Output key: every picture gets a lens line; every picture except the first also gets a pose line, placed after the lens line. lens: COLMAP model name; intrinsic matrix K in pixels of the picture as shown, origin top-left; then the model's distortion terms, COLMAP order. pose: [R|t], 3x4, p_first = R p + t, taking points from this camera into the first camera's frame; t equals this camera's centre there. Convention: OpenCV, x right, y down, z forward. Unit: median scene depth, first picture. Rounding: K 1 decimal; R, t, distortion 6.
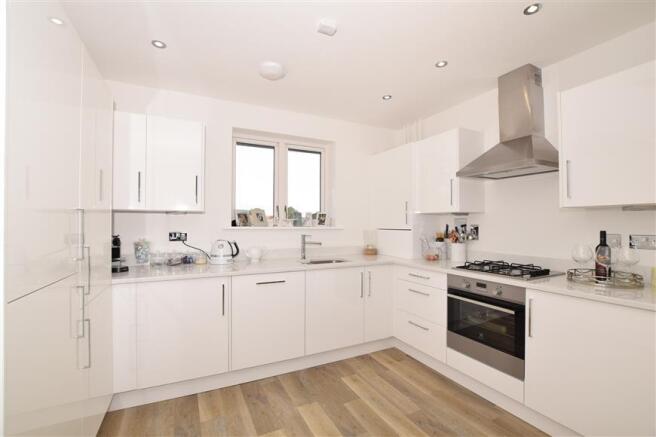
lens RADIAL K [[295.6, 0, 326.1], [0, 295.6, 219.4], [0, 0, 1]] dist [-0.027487, 0.000991]
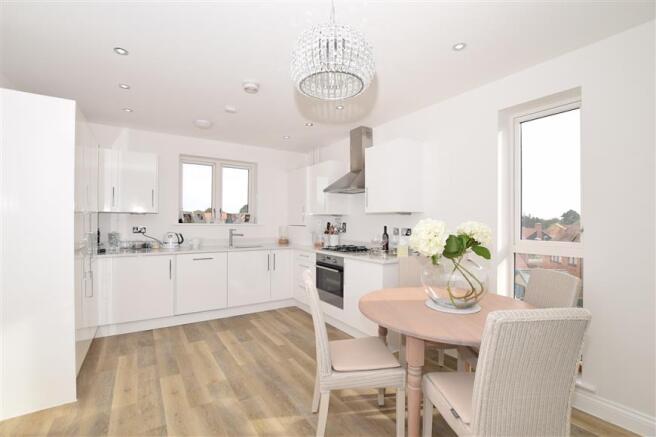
lens RADIAL K [[295.6, 0, 329.5], [0, 295.6, 223.5], [0, 0, 1]] dist [-0.027487, 0.000991]
pose [[0.993260, 0.003897, 0.115838, 0.281312], [-0.006075, 0.999811, 0.018460, -0.005784], [-0.115744, -0.019039, 0.993097, -0.582923]]
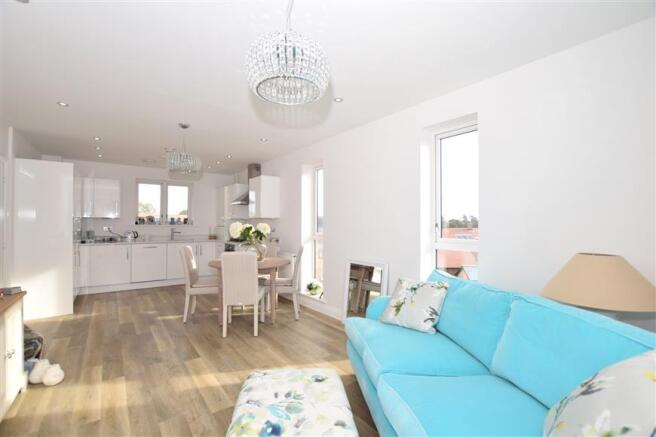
lens RADIAL K [[295.6, 0, 324.1], [0, 295.6, 219.7], [0, 0, 1]] dist [-0.027487, 0.000991]
pose [[0.973432, 0.005584, 0.228910, 0.602848], [-0.005875, 0.999983, 0.000589, -0.022051], [-0.228903, -0.001918, 0.973447, -1.566354]]
